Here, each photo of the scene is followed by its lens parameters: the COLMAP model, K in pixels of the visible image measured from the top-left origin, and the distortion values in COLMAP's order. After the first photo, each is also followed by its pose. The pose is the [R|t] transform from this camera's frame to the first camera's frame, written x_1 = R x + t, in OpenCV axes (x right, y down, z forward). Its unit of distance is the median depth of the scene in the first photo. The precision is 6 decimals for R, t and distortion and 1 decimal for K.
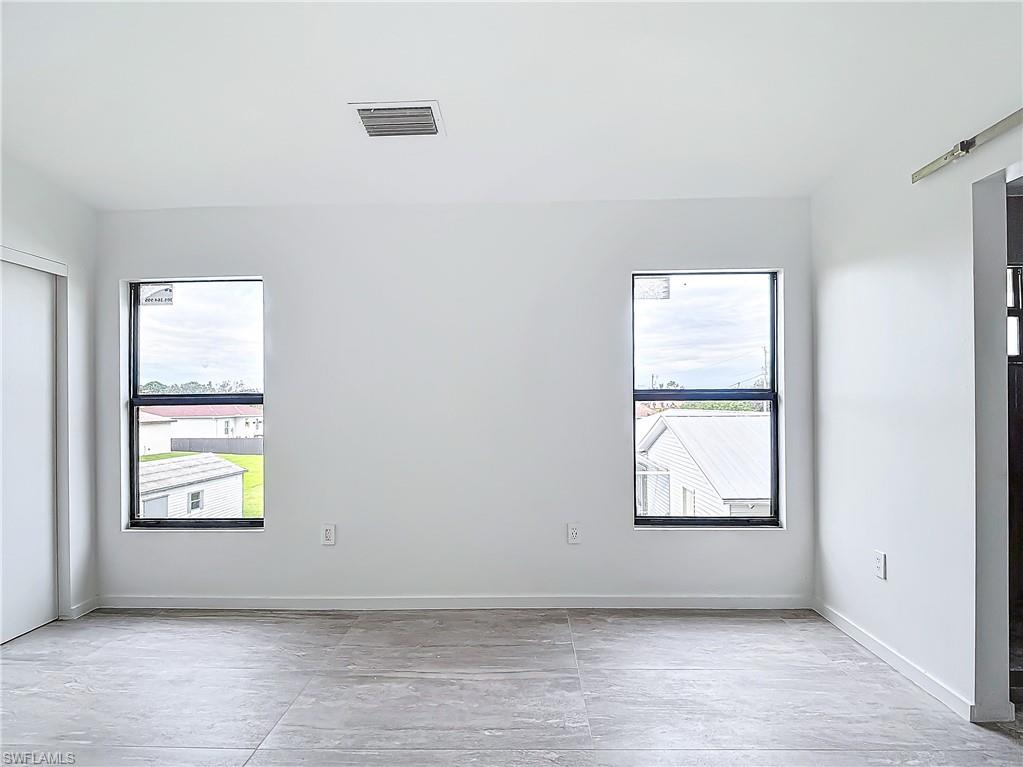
lens RADIAL K [[563.0, 0, 498.3], [0, 563.0, 403.0], [0, 0, 1]] dist [-0.018065, 0.000305]
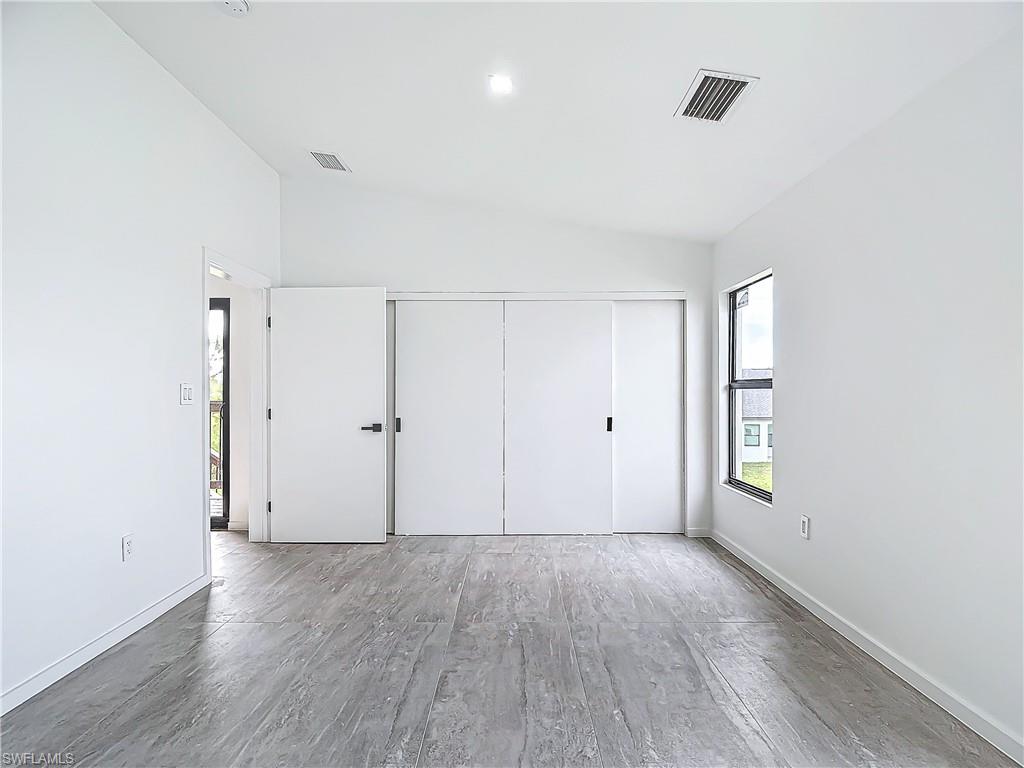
lens RADIAL K [[539.8, 0, 512.2], [0, 539.8, 393.2], [0, 0, 1]] dist [0.001870, -0.025780]
pose [[0.022001, 0.013975, -0.999660, 0.596723], [0.001600, 0.999901, 0.014014, -0.003333], [0.999757, -0.001908, 0.021976, 0.496435]]
